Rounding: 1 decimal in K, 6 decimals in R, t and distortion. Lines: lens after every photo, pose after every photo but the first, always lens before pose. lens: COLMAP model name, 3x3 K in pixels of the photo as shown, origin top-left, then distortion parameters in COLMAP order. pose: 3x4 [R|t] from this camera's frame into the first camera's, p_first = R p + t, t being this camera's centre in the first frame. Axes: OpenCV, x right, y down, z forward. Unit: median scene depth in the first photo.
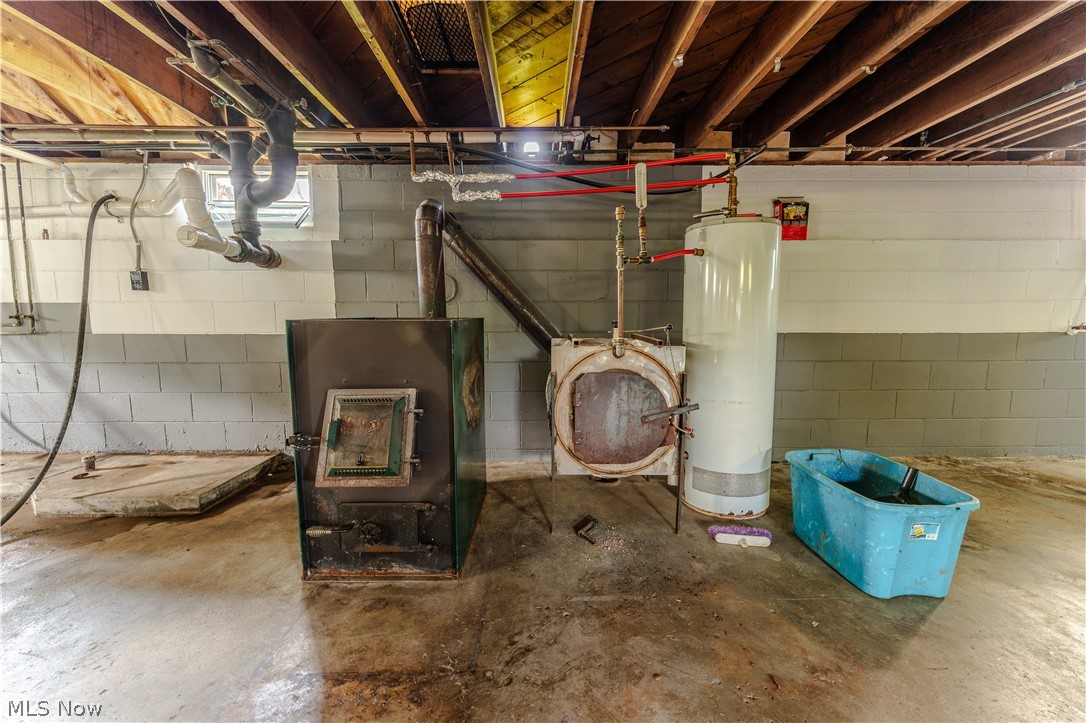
lens RADIAL K [[438.3, 0, 546.4], [0, 438.3, 360.5], [0, 0, 1]] dist [0.001285, 0.000199]
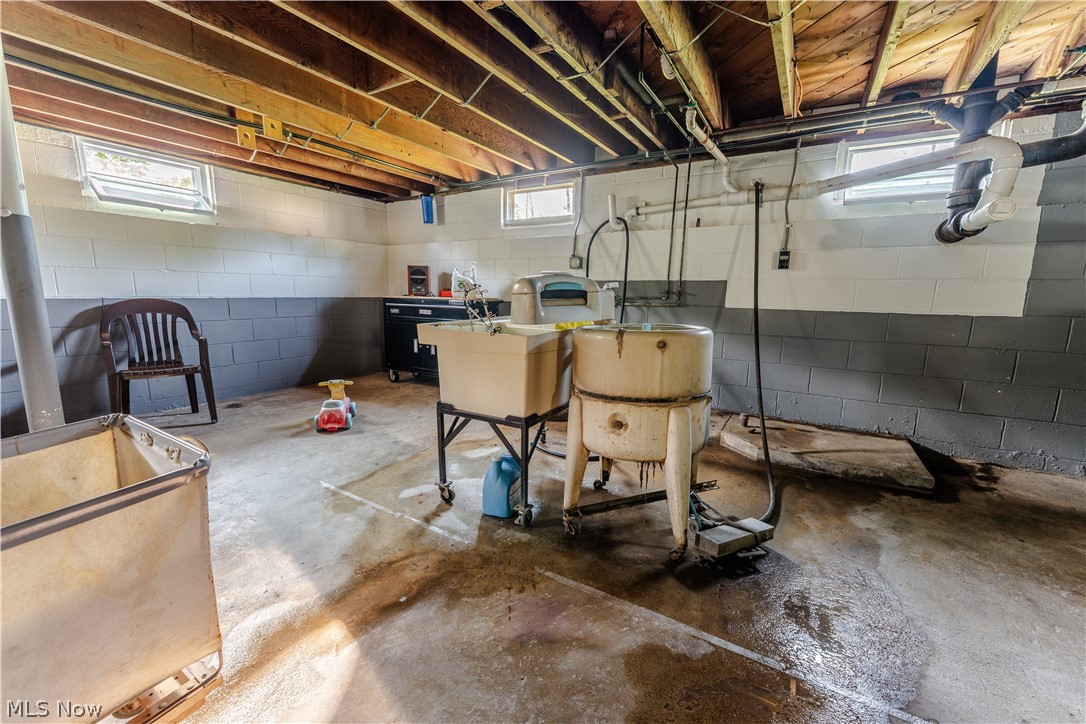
lens RADIAL K [[439.7, 0, 542.0], [0, 439.7, 365.5], [0, 0, 1]] dist [-0.001463, -0.000088]
pose [[0.842779, 0.103417, -0.528231, -0.837393], [-0.071204, 0.994165, 0.081032, 0.032065], [0.533529, -0.030680, 0.845225, -0.247210]]
